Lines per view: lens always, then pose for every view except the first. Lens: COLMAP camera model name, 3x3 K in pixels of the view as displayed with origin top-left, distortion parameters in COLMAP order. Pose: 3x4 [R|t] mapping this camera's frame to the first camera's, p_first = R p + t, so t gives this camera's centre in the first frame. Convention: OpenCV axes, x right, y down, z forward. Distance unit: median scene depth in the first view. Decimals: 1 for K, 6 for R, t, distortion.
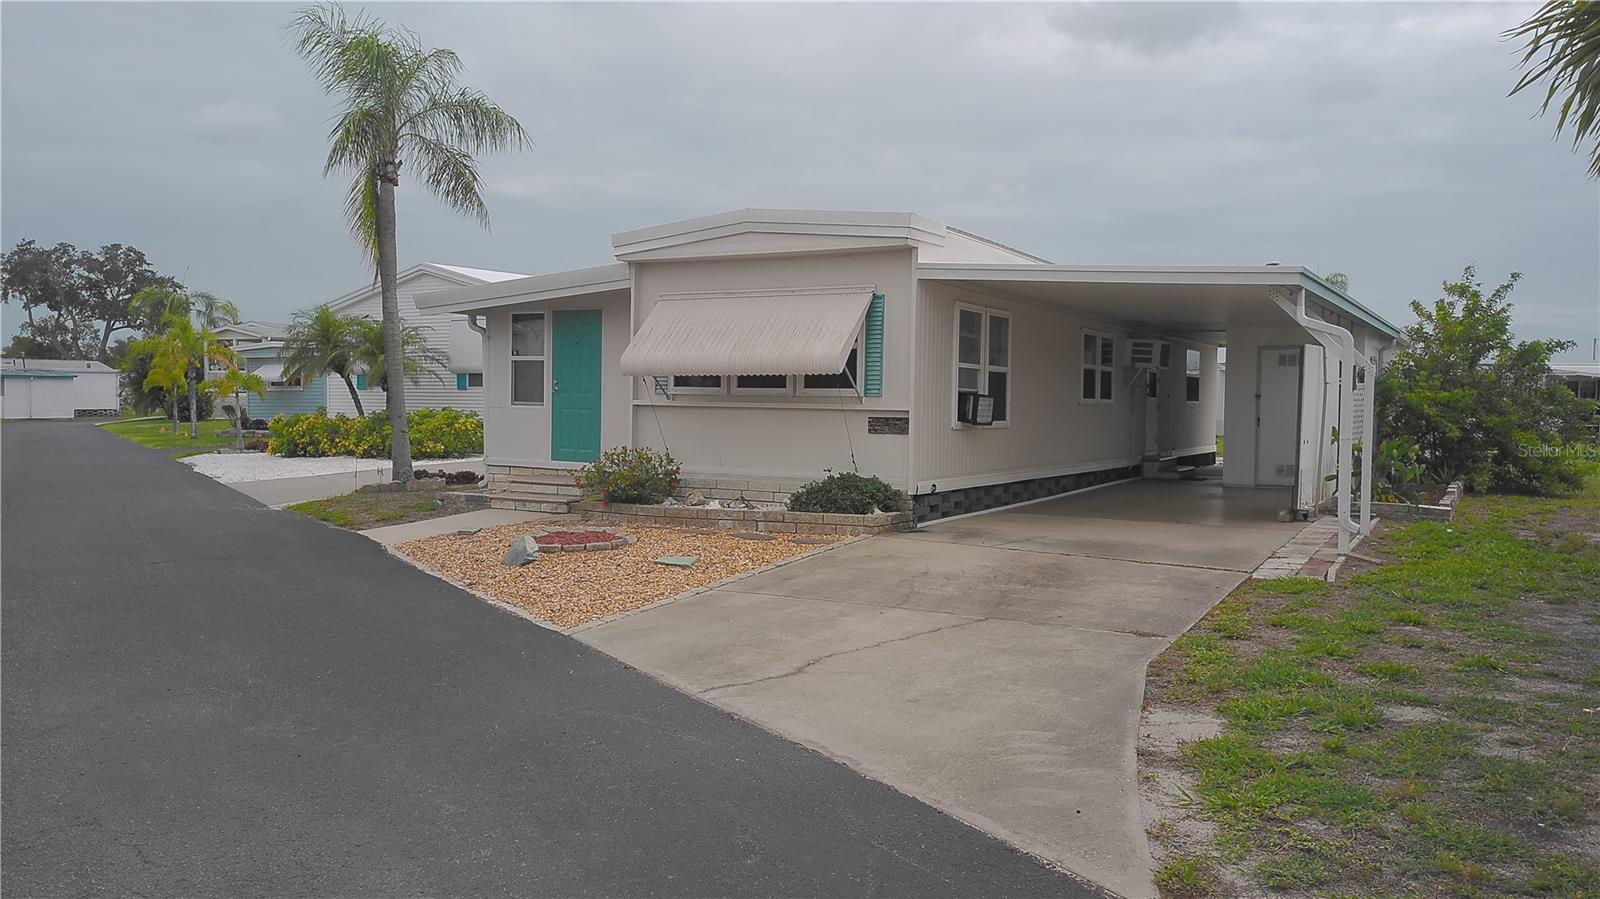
lens RADIAL K [[1221.1, 0, 800.0], [0, 1221.1, 449.5], [0, 0, 1]] dist [0.192772, -0.254633]
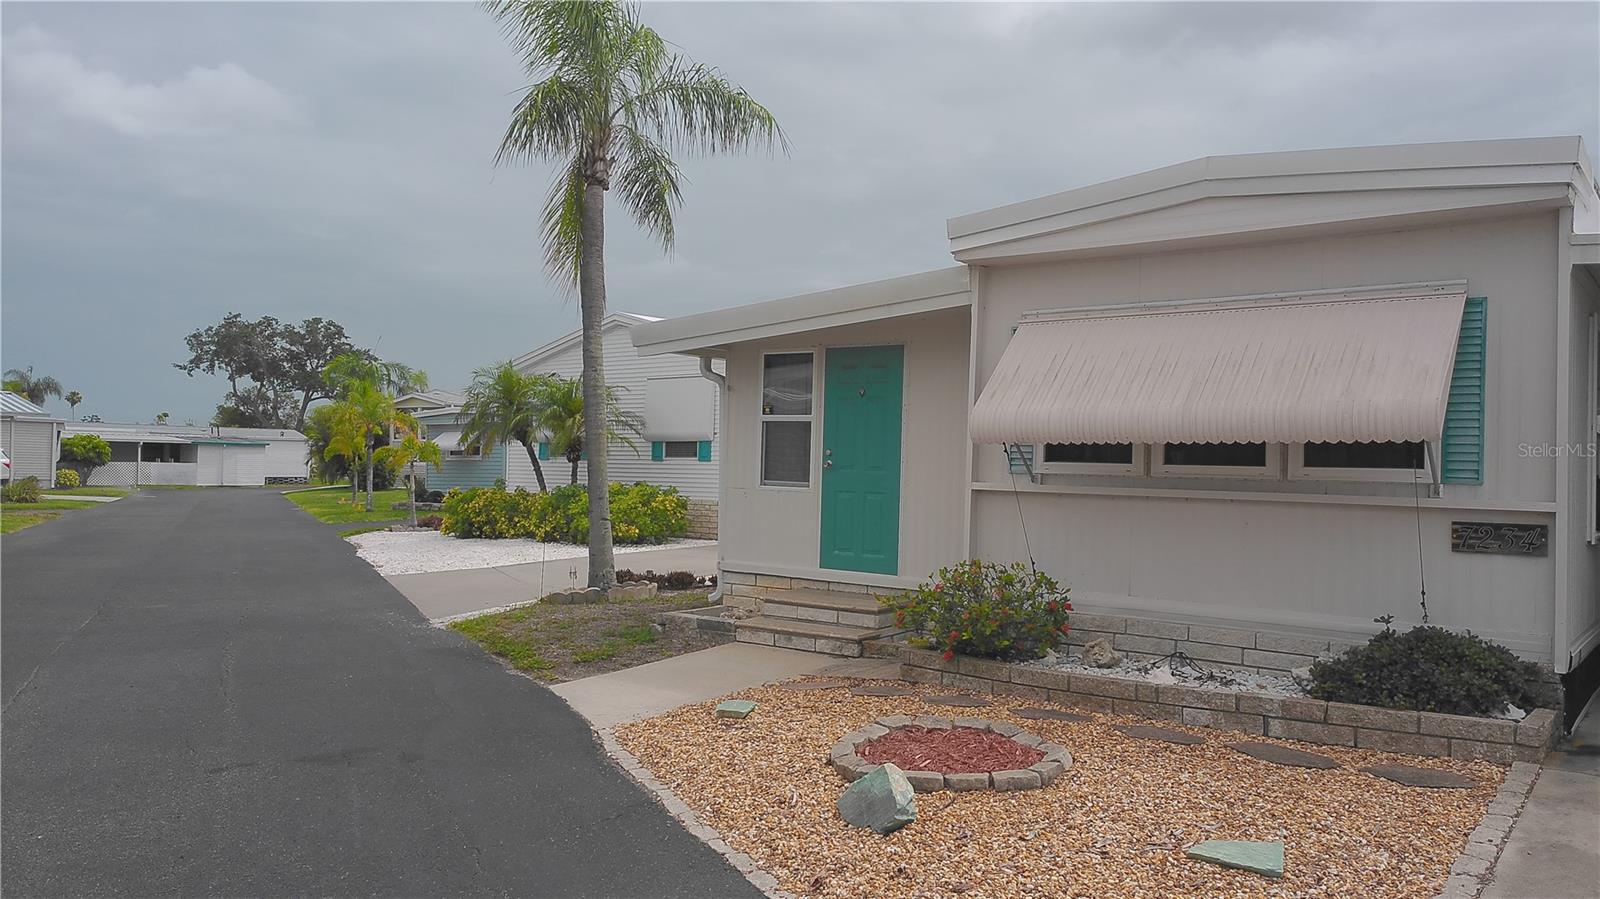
lens RADIAL K [[1175.9, 0, 800.0], [0, 1175.9, 449.5], [0, 0, 1]] dist [0.061971, 0.001126]
pose [[0.993256, 0.008151, -0.115659, -0.088885], [-0.014837, 0.998261, -0.057059, -0.012459], [0.114993, 0.058390, 0.991649, 0.228284]]
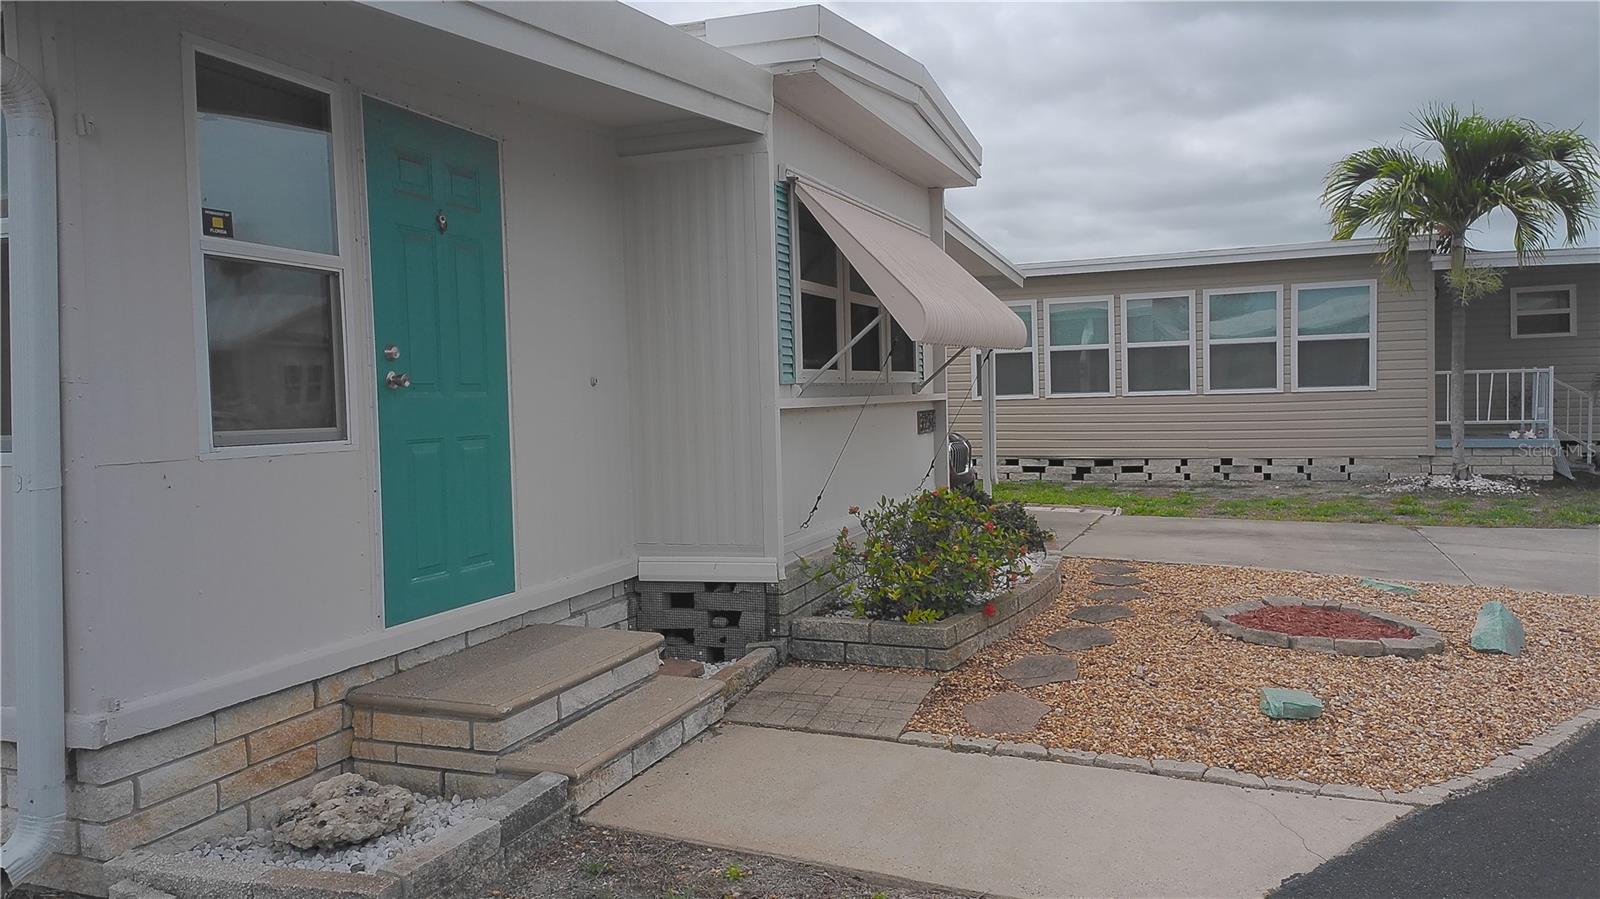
lens RADIAL K [[1175.9, 0, 800.0], [0, 1175.9, 449.5], [0, 0, 1]] dist [0.061971, 0.001126]
pose [[-0.177363, -0.056331, 0.982532, -0.310243], [0.063749, 0.995606, 0.068588, -0.028930], [-0.982079, 0.074800, -0.172993, 0.608424]]
